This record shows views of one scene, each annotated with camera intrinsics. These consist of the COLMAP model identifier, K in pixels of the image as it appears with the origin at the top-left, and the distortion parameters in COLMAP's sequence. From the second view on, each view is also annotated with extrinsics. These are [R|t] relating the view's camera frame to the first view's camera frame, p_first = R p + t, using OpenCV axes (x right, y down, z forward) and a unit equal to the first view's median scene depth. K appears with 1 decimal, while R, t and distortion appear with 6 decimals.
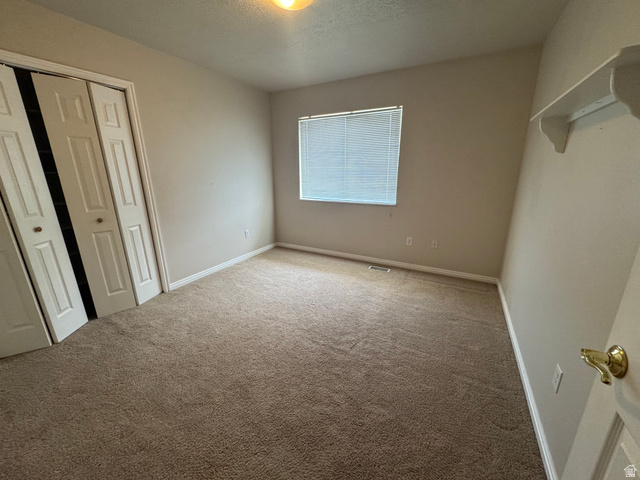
lens RADIAL K [[258.0, 0, 321.6], [0, 258.0, 239.1], [0, 0, 1]] dist [0.000308, -0.000240]
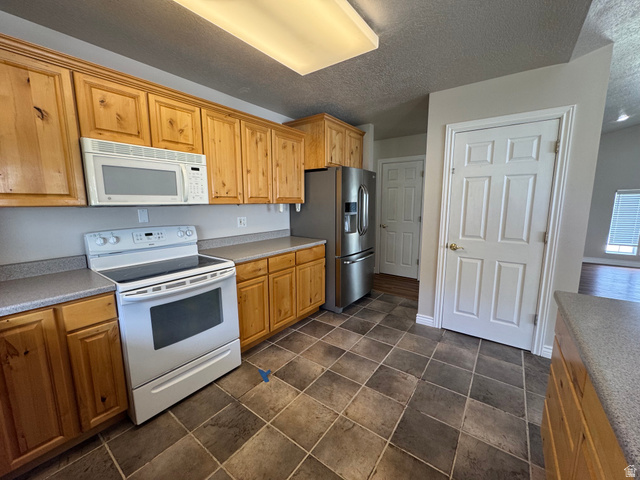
lens RADIAL K [[258.0, 0, 321.6], [0, 258.0, 239.1], [0, 0, 1]] dist [0.000308, -0.000240]
pose [[-0.128918, 0.152056, -0.979928, 0.168821], [-0.268679, 0.945857, 0.182116, -0.069074], [0.954564, 0.286764, -0.081084, 0.226681]]
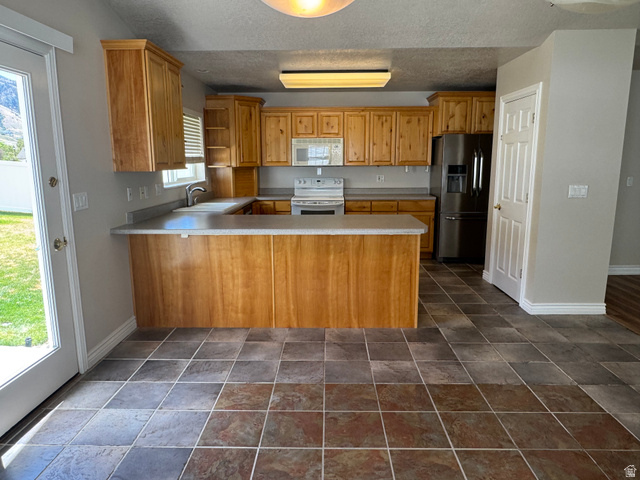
lens RADIAL K [[435.6, 0, 320.9], [0, 435.6, 238.3], [0, 0, 1]] dist [-0.000773, -0.001347]
pose [[-0.886602, 0.091296, -0.453434, 0.541723], [-0.116286, 0.904842, 0.409559, -0.441150], [0.447678, 0.415843, -0.791618, 1.481103]]
